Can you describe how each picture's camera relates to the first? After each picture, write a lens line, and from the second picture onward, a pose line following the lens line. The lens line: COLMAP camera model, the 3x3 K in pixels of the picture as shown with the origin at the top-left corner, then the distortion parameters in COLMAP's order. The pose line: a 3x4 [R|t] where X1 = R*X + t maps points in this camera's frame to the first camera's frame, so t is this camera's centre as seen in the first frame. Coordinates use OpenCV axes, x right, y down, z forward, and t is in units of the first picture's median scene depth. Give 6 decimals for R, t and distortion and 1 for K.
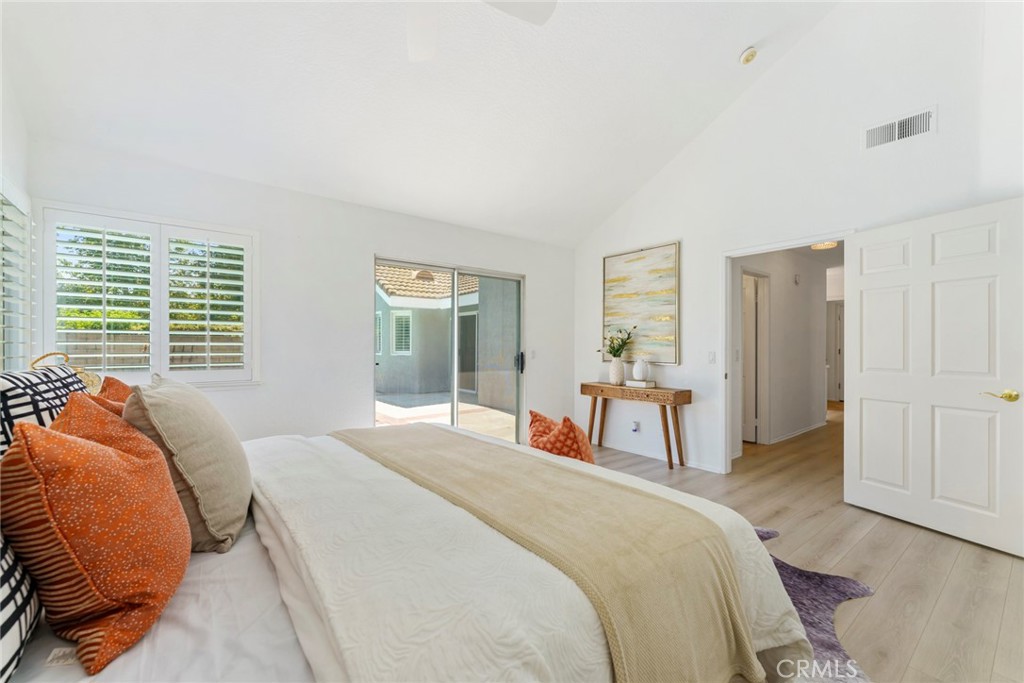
lens RADIAL K [[414.2, 0, 513.8], [0, 414.2, 342.6], [0, 0, 1]] dist [-0.002681, -0.000326]
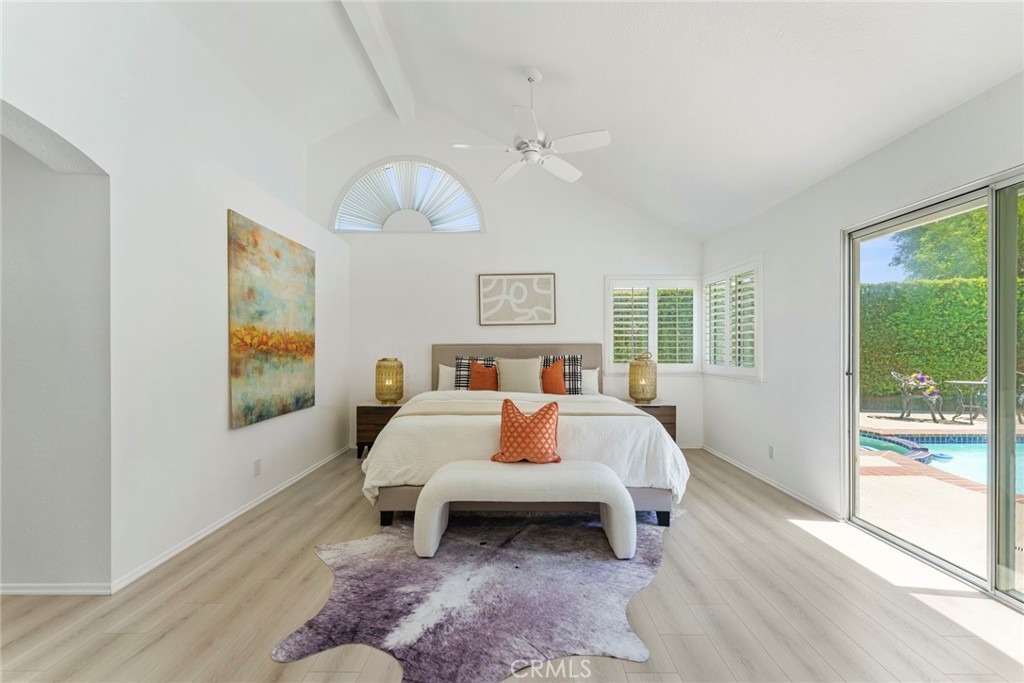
lens RADIAL K [[414.2, 0, 510.6], [0, 414.2, 344.6], [0, 0, 1]] dist [-0.002681, -0.000326]
pose [[-0.622820, -0.001567, -0.782363, 1.152275], [0.001023, 0.999996, -0.002817, -0.005891], [0.782364, -0.002555, -0.622816, 1.776423]]
